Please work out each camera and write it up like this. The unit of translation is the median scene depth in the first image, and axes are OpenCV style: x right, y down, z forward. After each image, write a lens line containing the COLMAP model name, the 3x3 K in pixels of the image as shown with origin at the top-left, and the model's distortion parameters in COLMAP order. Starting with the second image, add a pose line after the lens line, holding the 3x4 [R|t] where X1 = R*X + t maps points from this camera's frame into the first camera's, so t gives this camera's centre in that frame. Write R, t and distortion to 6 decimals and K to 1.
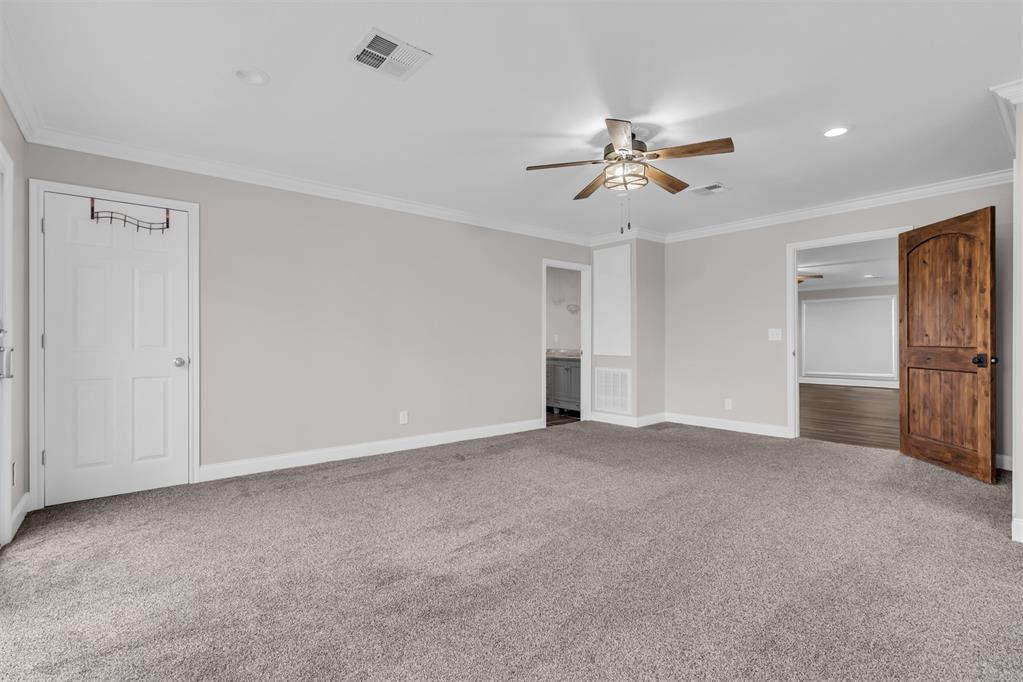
lens RADIAL K [[475.1, 0, 511.5], [0, 475.1, 341.0], [0, 0, 1]] dist [-0.001234, -0.000128]
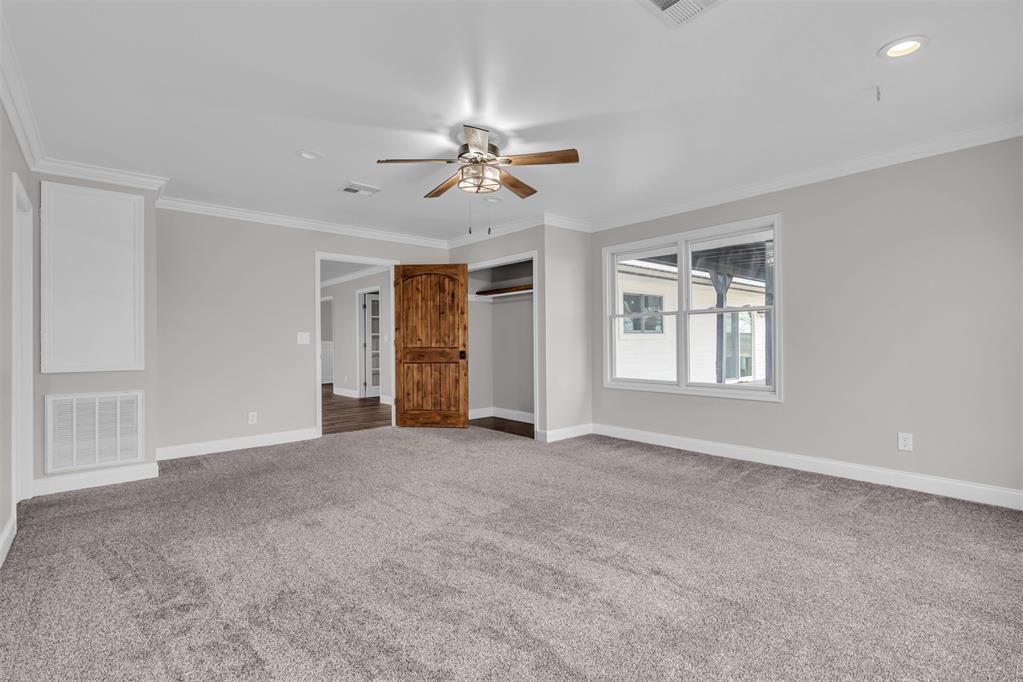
lens RADIAL K [[475.1, 0, 511.5], [0, 475.1, 341.0], [0, 0, 1]] dist [-0.001234, -0.000128]
pose [[-0.019825, 0.005127, 0.999790, -0.612735], [0.010095, 0.999937, -0.004928, 0.001617], [-0.999752, 0.009996, -0.019876, 0.781560]]
